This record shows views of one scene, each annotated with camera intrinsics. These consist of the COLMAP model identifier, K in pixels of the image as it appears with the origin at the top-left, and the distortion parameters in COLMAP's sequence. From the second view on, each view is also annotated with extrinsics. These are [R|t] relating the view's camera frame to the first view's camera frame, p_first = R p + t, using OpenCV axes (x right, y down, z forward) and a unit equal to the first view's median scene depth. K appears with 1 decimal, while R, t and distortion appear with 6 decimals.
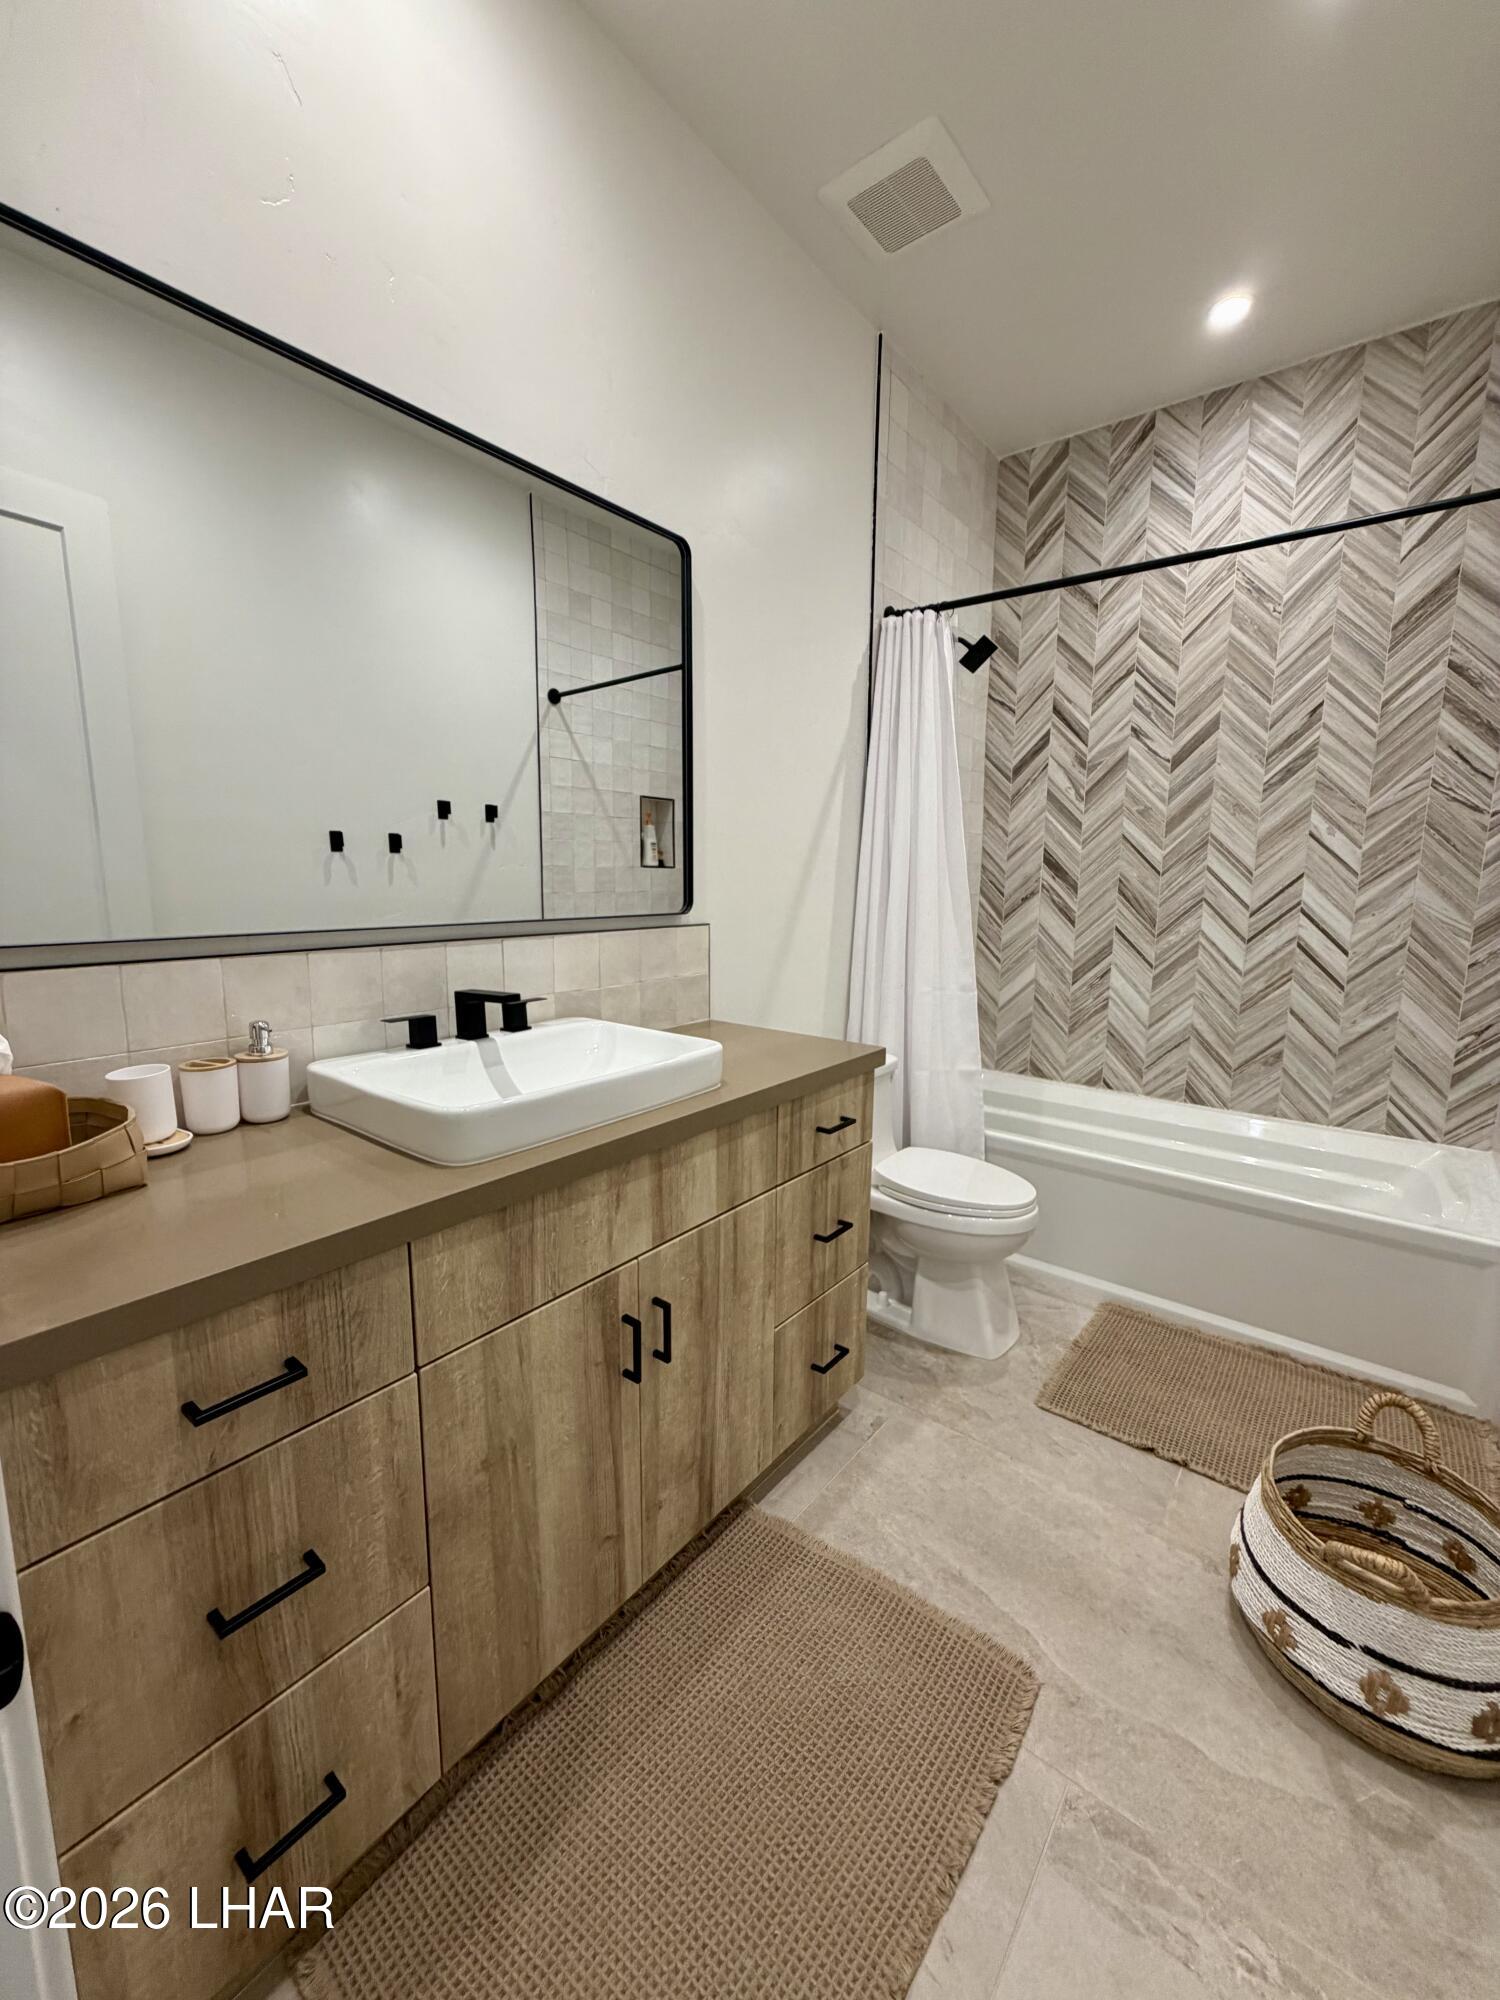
lens RADIAL K [[797.0, 0, 751.8], [0, 797.0, 994.8], [0, 0, 1]] dist [-0.000267, 0.000626]
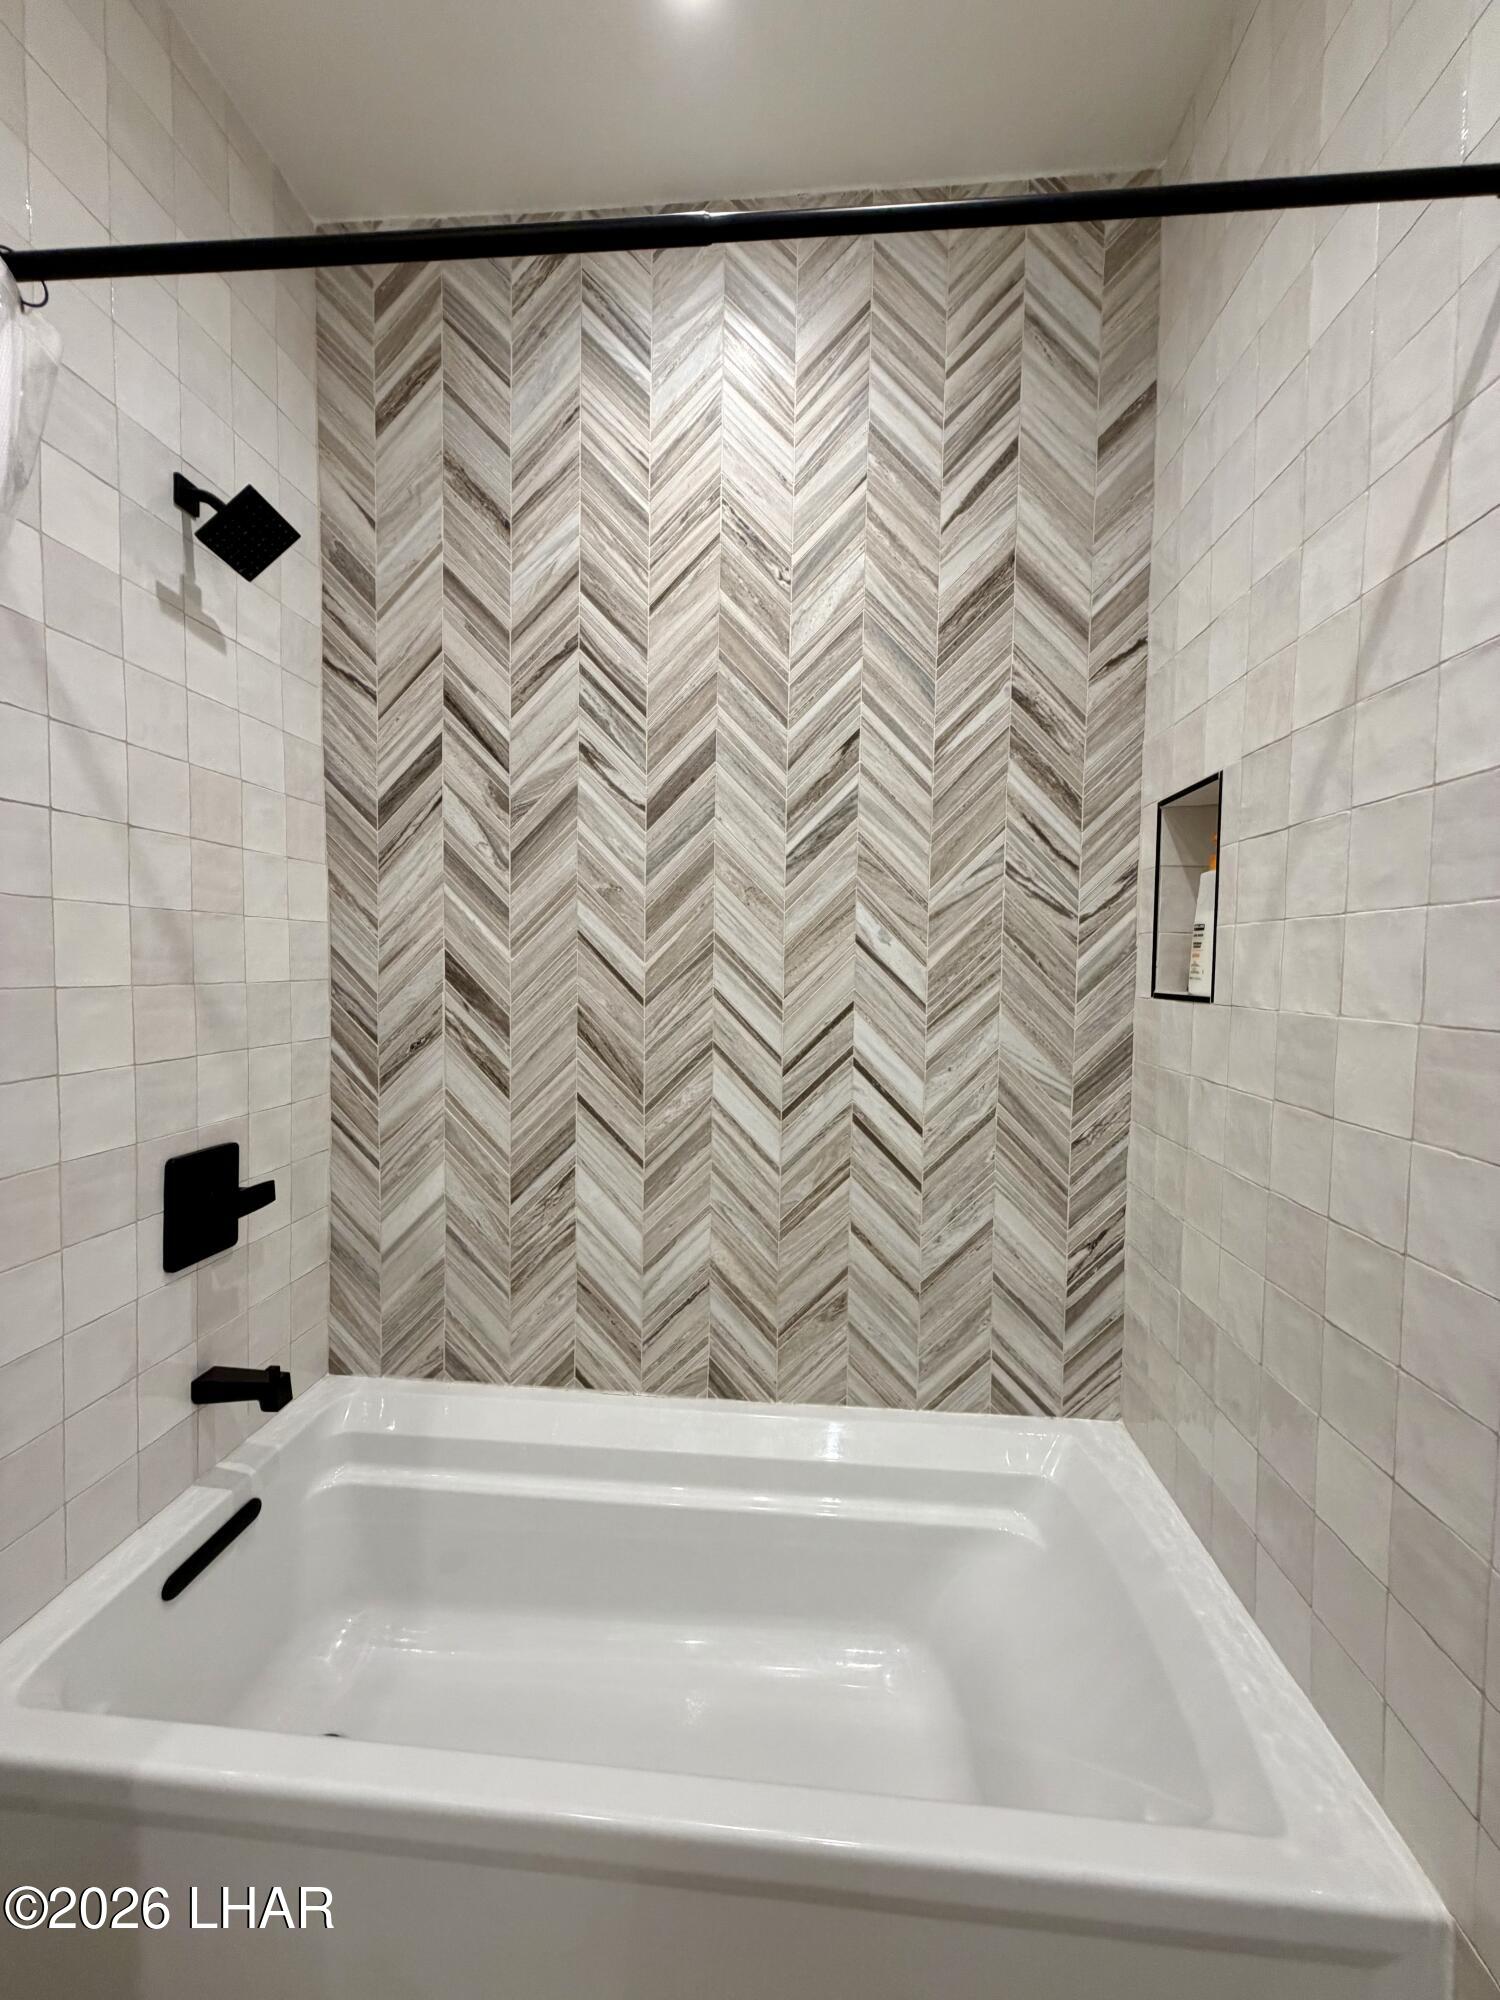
lens RADIAL K [[797.0, 0, 745.0], [0, 797.0, 998.9], [0, 0, 1]] dist [-0.000267, 0.000626]
pose [[0.829105, -0.028126, 0.558385, 0.264564], [0.077884, 0.994806, -0.065536, -0.114905], [-0.553641, 0.097825, 0.826990, 0.507343]]
